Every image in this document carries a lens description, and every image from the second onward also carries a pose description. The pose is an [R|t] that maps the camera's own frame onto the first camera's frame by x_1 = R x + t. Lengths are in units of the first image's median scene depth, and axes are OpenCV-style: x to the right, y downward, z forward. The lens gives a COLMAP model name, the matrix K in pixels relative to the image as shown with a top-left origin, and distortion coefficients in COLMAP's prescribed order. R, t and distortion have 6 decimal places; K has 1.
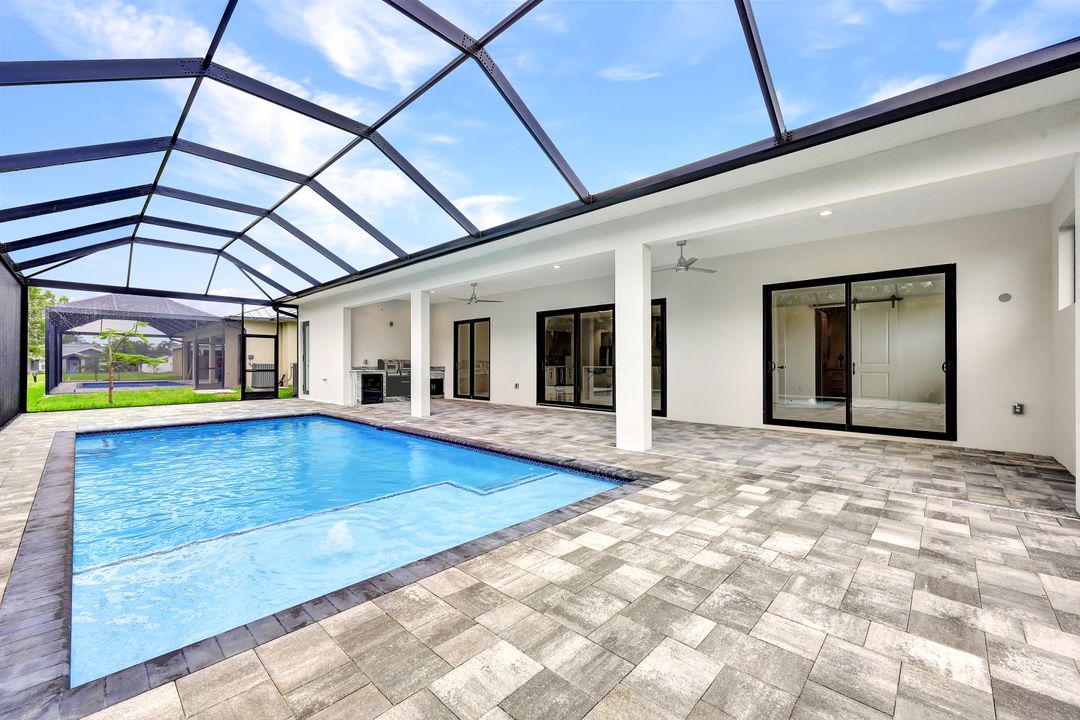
lens RADIAL K [[455.3, 0, 540.0], [0, 455.3, 360.0], [0, 0, 1]] dist [0.001868, -0.000028]
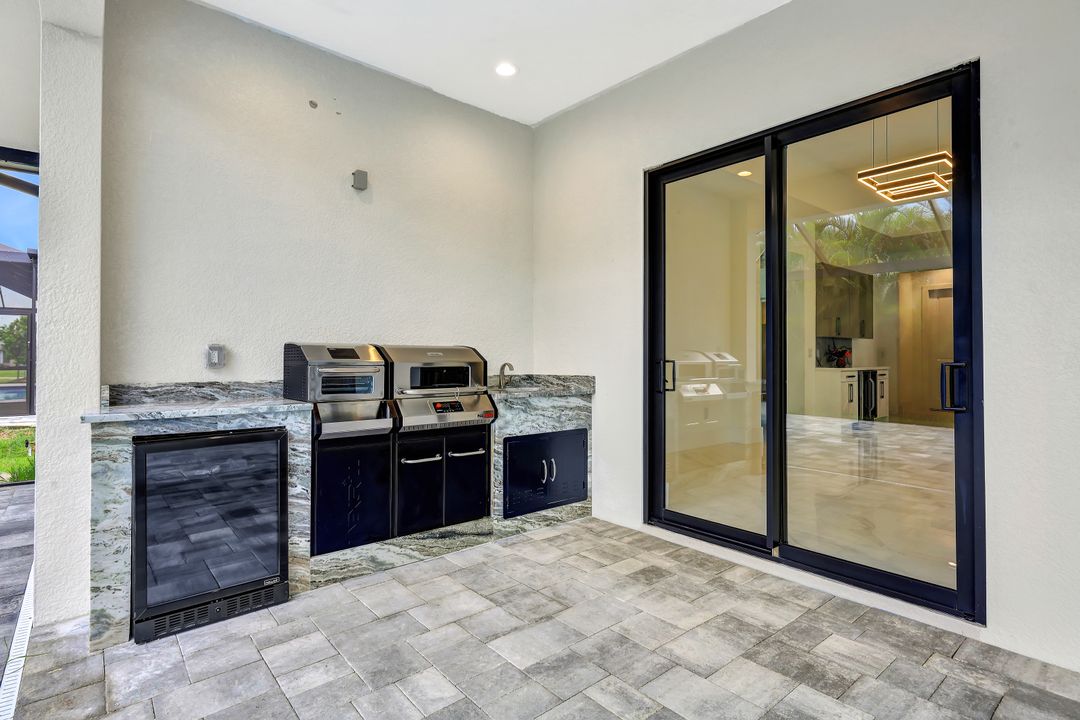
lens RADIAL K [[531.9, 0, 541.0], [0, 531.9, 353.3], [0, 0, 1]] dist [-0.019543, -0.000318]
pose [[0.993397, -0.000683, -0.114727, -0.229810], [-0.000080, 0.999978, -0.006649, 0.004265], [0.114729, 0.006615, 0.993375, 0.816500]]
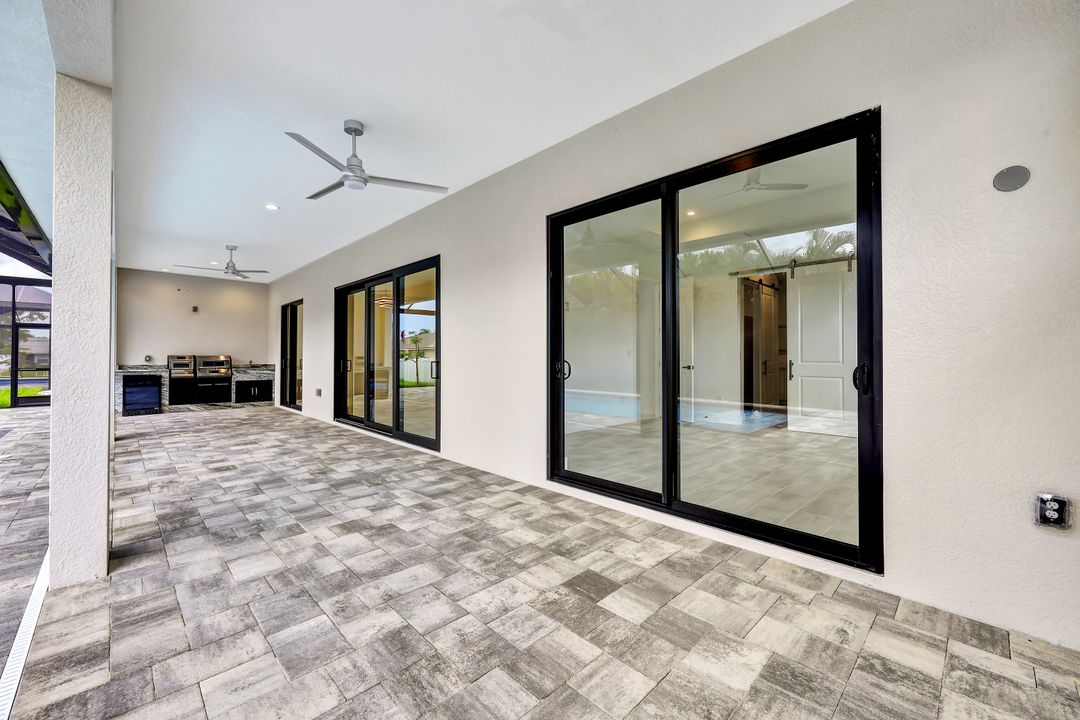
lens RADIAL K [[450.6, 0, 538.9], [0, 450.6, 353.4], [0, 0, 1]] dist [0.001594, 0.000262]
pose [[0.998277, -0.000638, -0.058673, 0.316938], [0.000463, 0.999995, -0.002996, -0.002071], [0.058675, 0.002963, 0.998273, 0.296543]]
